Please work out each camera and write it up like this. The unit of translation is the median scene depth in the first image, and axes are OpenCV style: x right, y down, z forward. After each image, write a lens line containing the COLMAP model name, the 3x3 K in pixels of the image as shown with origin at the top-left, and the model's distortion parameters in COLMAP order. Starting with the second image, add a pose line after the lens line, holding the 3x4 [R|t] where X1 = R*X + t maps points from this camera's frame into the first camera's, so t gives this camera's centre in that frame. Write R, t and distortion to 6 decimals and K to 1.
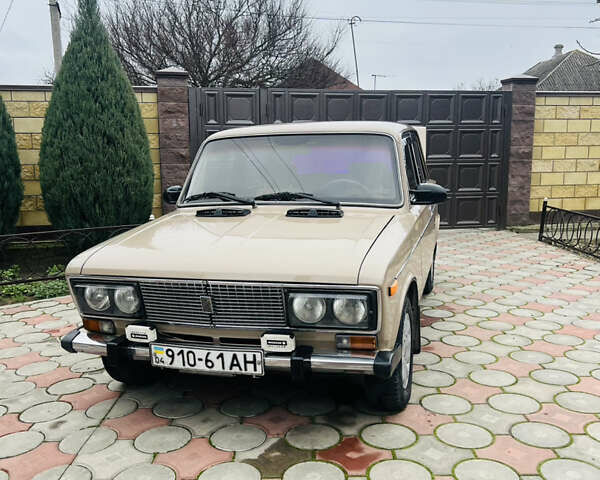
lens RADIAL K [[600.3, 0, 300.0], [0, 600.3, 240.0], [0, 0, 1]] dist [0.089323, -0.172267]
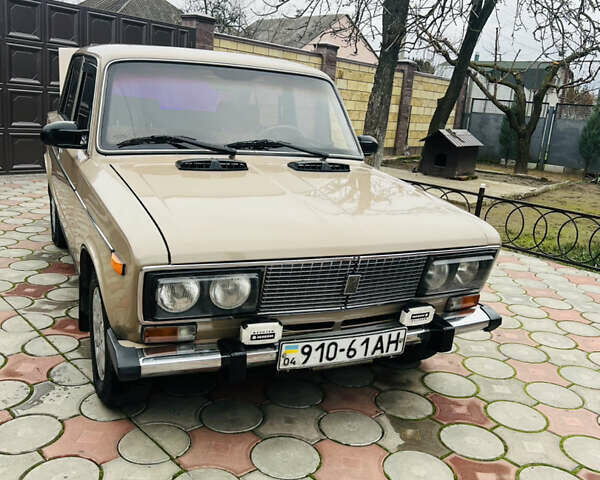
lens RADIAL K [[600.3, 0, 300.0], [0, 600.3, 240.0], [0, 0, 1]] dist [0.089323, -0.172267]
pose [[0.739902, -0.080706, 0.667856, -0.634737], [0.004741, 0.993378, 0.114790, -0.041111], [-0.672698, -0.081768, 0.735385, 0.372029]]
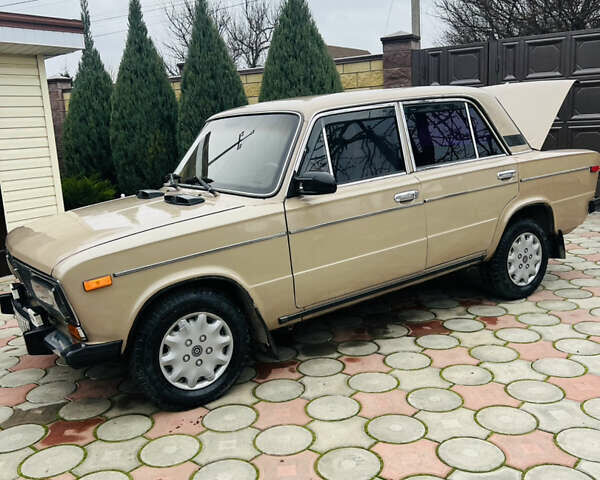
lens RADIAL K [[600.3, 0, 300.0], [0, 600.3, 240.0], [0, 0, 1]] dist [0.089323, -0.172267]
pose [[0.764860, 0.088343, -0.638110, 0.860376], [-0.041999, 0.995283, 0.087451, -0.078404], [0.642826, -0.040088, 0.764963, 0.373435]]
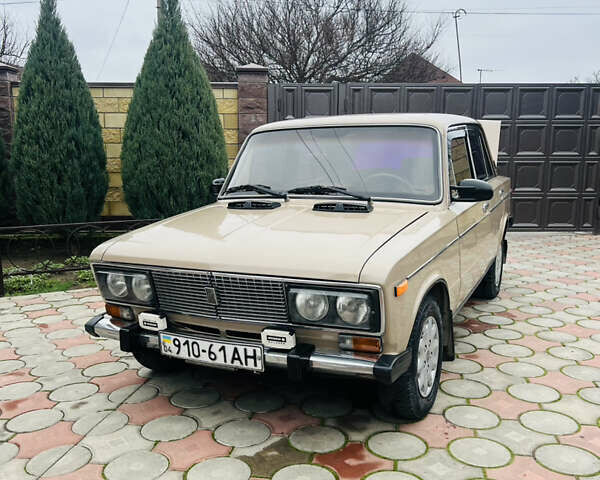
lens RADIAL K [[600.3, 0, 300.0], [0, 600.3, 240.0], [0, 0, 1]] dist [0.089323, -0.172267]
pose [[0.985078, 0.033866, -0.168744, 0.128080], [-0.033265, 0.999426, 0.006388, 0.003306], [0.168863, -0.000680, 0.985639, 0.041382]]
